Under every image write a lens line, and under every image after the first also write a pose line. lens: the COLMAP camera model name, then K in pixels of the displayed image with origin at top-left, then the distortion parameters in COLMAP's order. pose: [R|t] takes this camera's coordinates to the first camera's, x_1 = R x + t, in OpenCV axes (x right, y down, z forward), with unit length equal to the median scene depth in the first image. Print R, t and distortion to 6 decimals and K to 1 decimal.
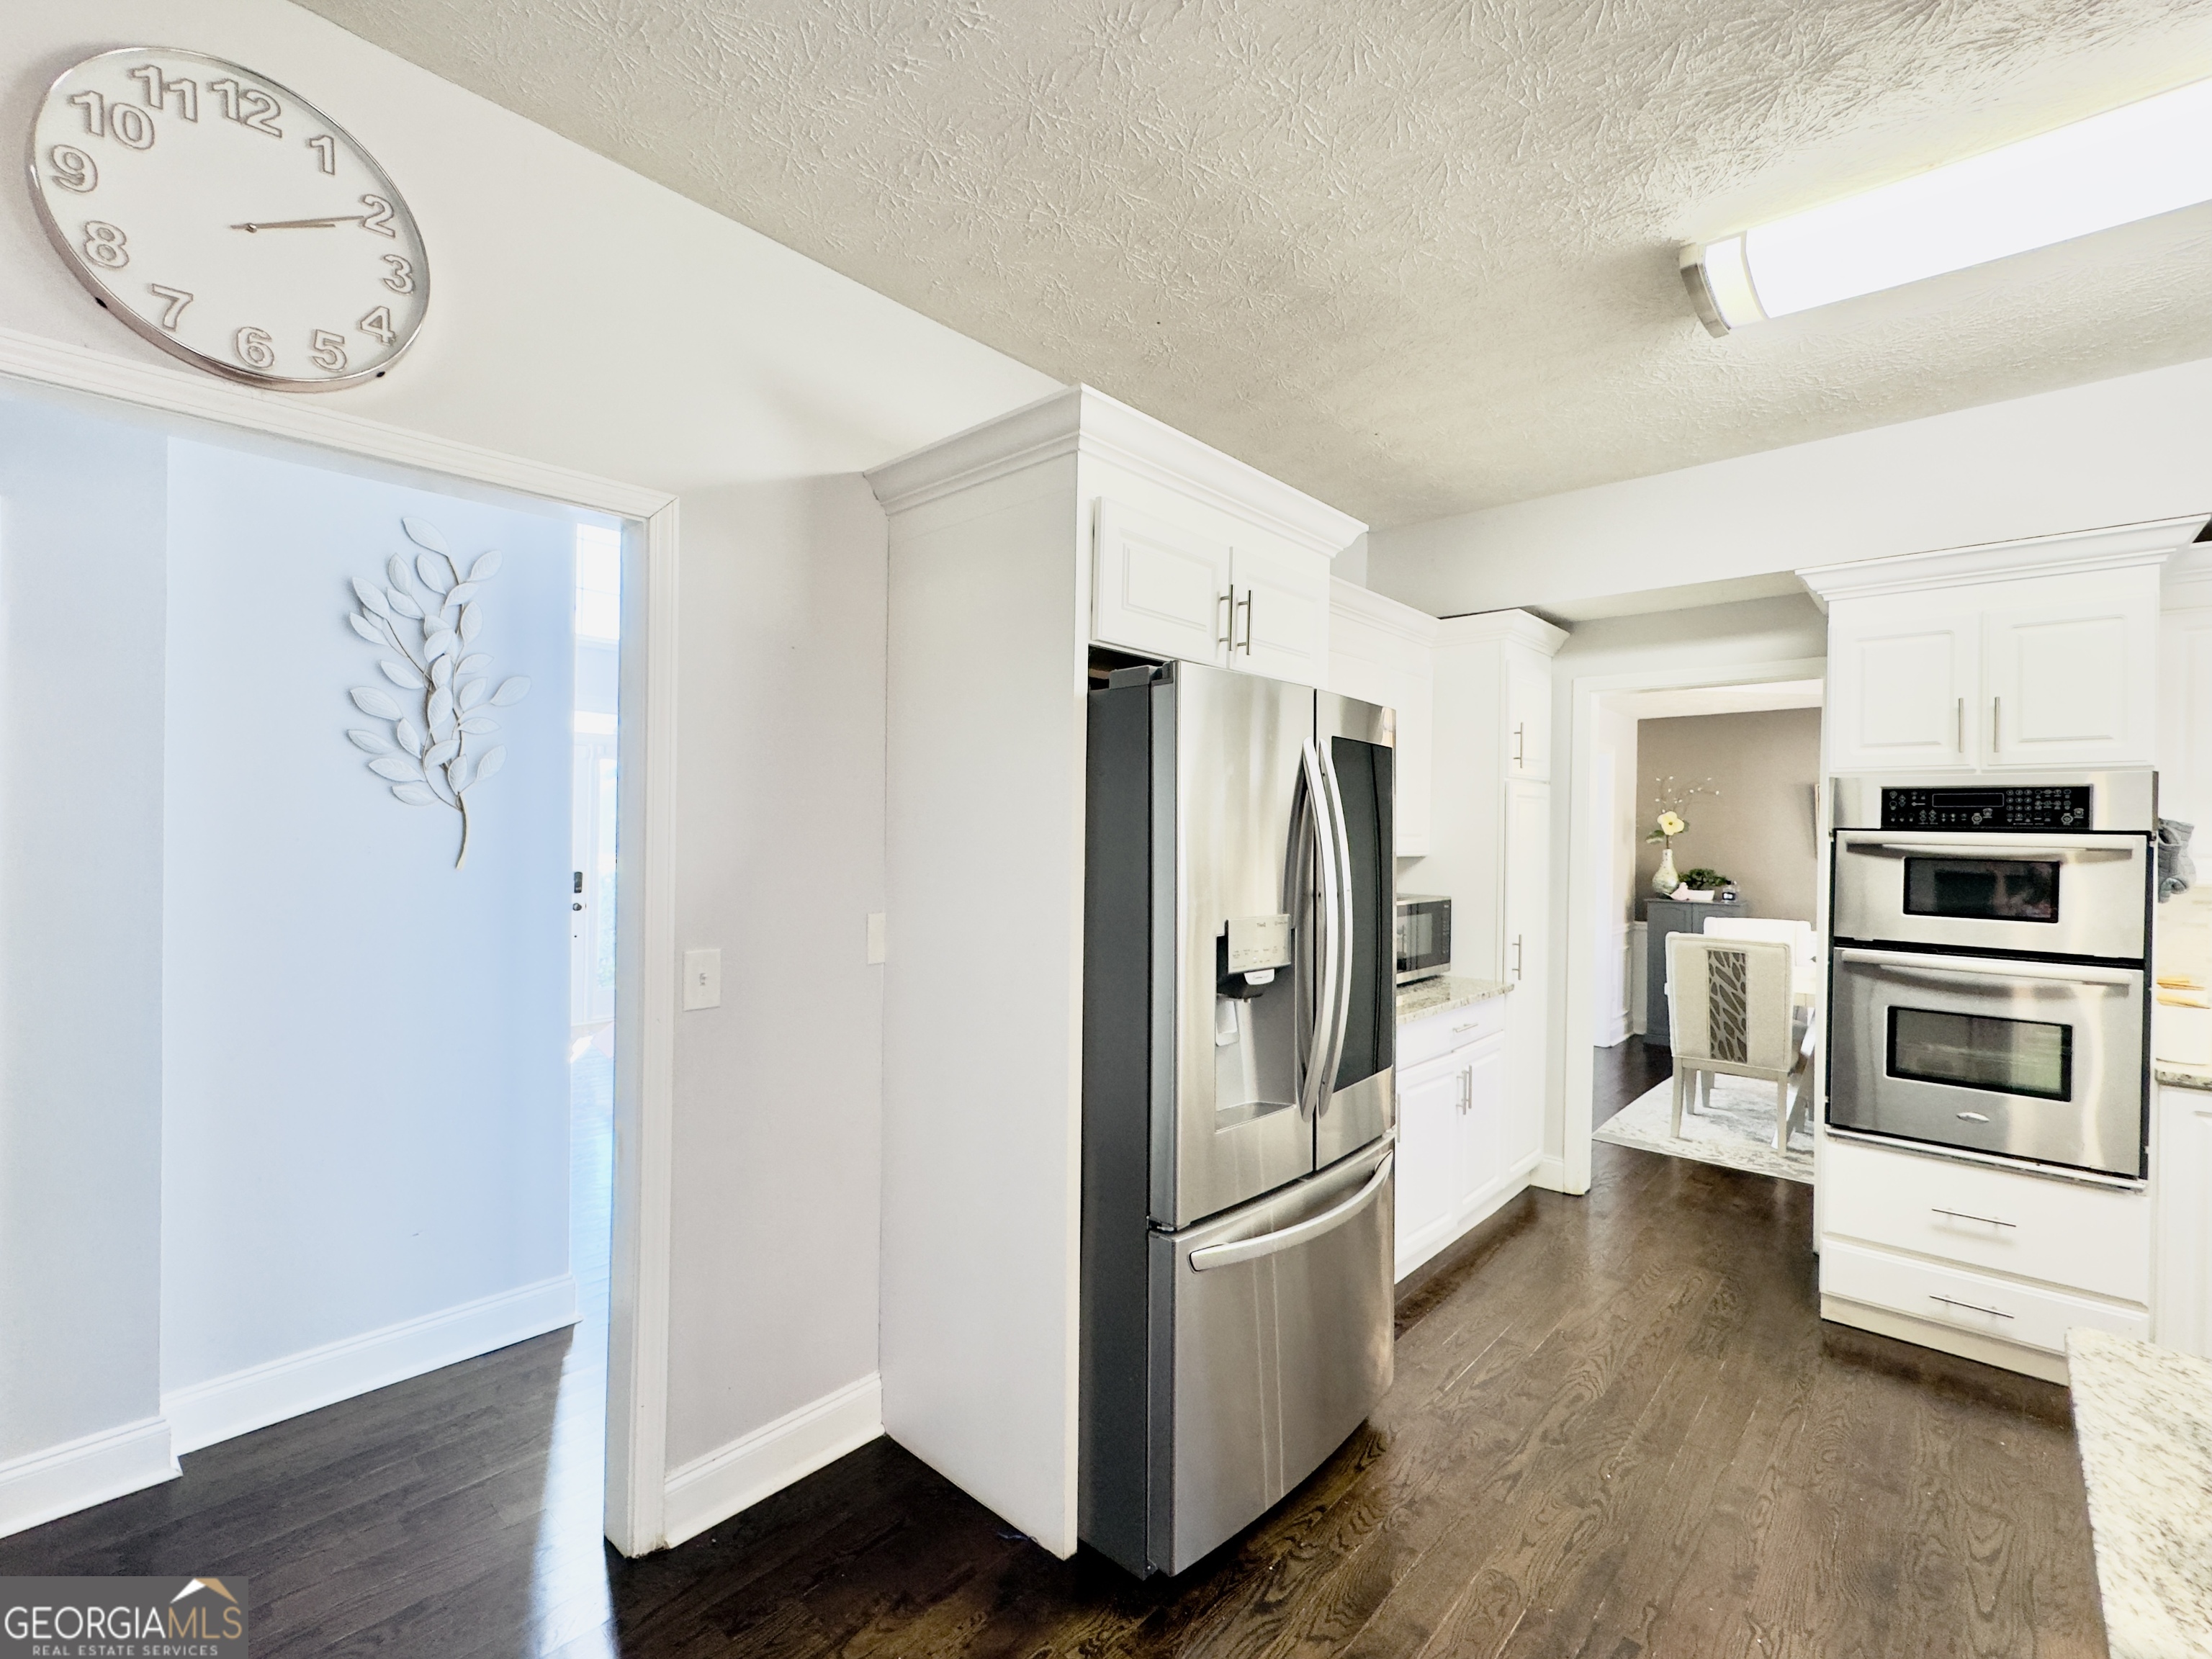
lens RADIAL K [[938.8, 0, 1053.9], [0, 938.8, 833.5], [0, 0, 1]] dist [0.000418, -0.000504]
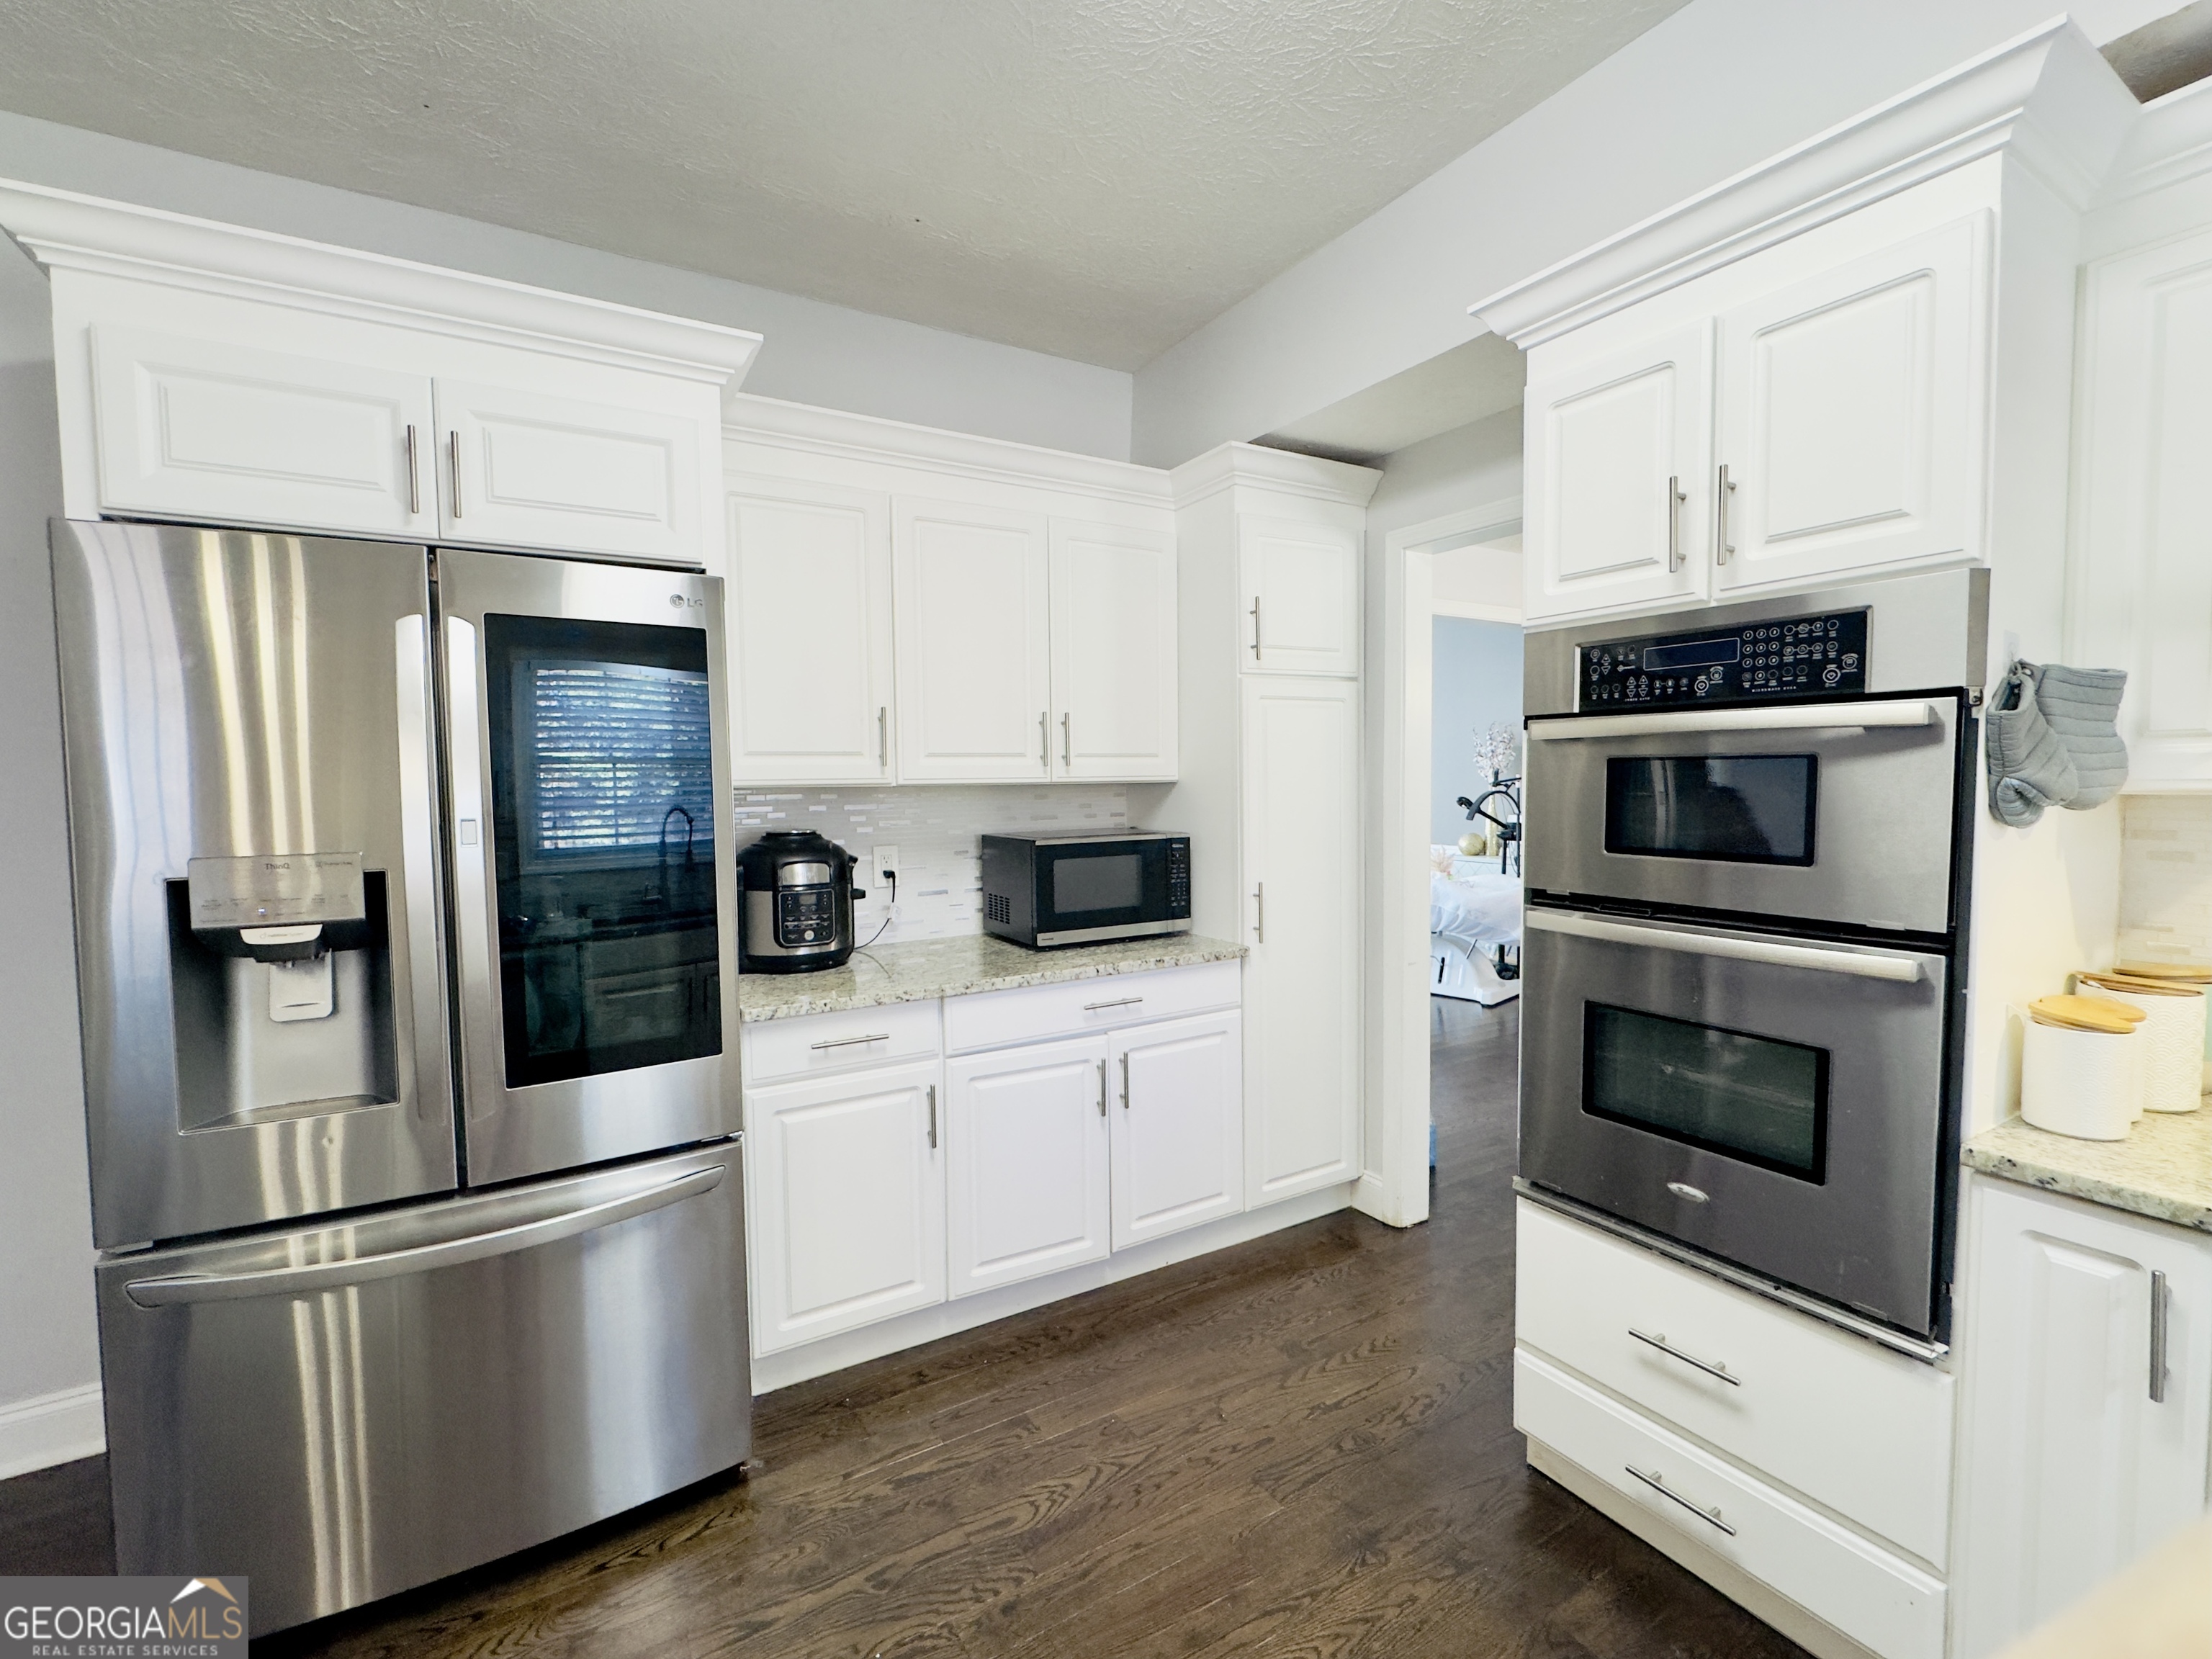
lens RADIAL K [[938.8, 0, 1006.2], [0, 938.8, 826.2], [0, 0, 1]] dist [0.000418, -0.000504]
pose [[0.959830, -0.011550, -0.280346, 0.767289], [0.025500, 0.998608, 0.046163, 0.034432], [0.279422, -0.051457, 0.958789, 0.337395]]
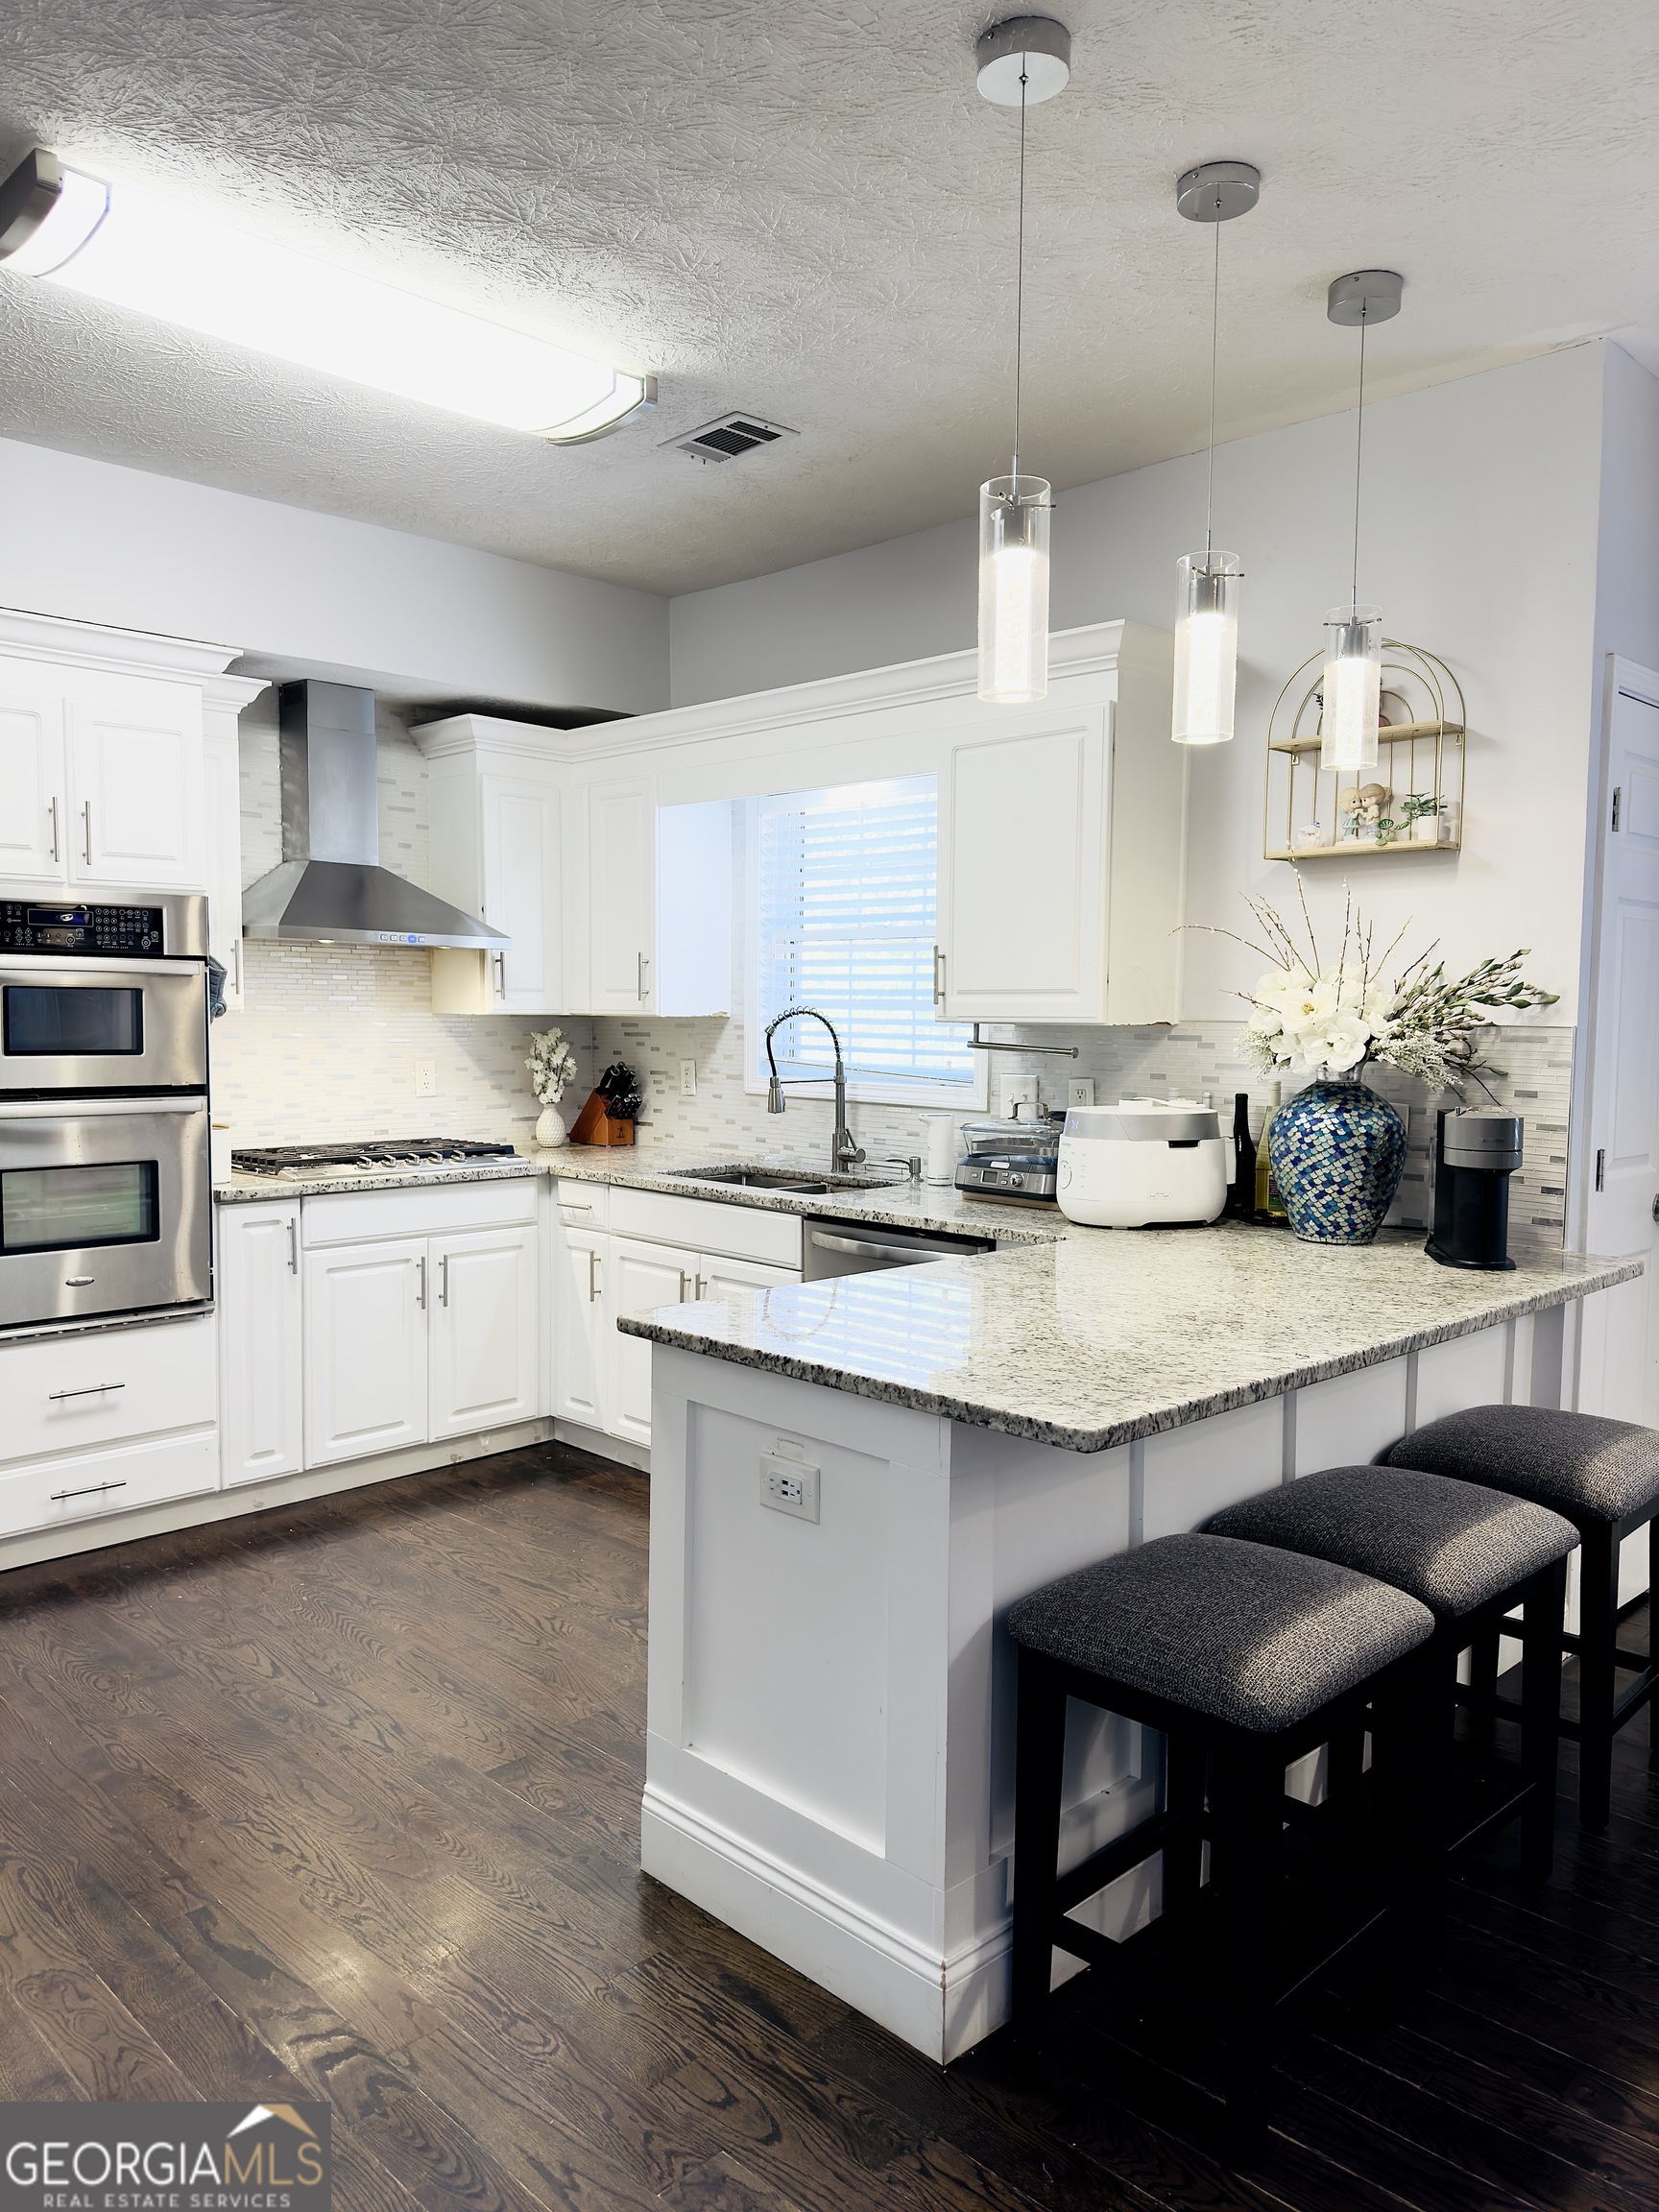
lens RADIAL K [[1547.7, 0, 826.9], [0, 1547.7, 1110.5], [0, 0, 1]] dist [0.072827, -0.087113]
pose [[0.042733, -0.082689, 0.995659, -0.460508], [-0.004644, 0.996542, 0.082962, 0.018582], [-0.999076, -0.008169, 0.042202, 0.250868]]
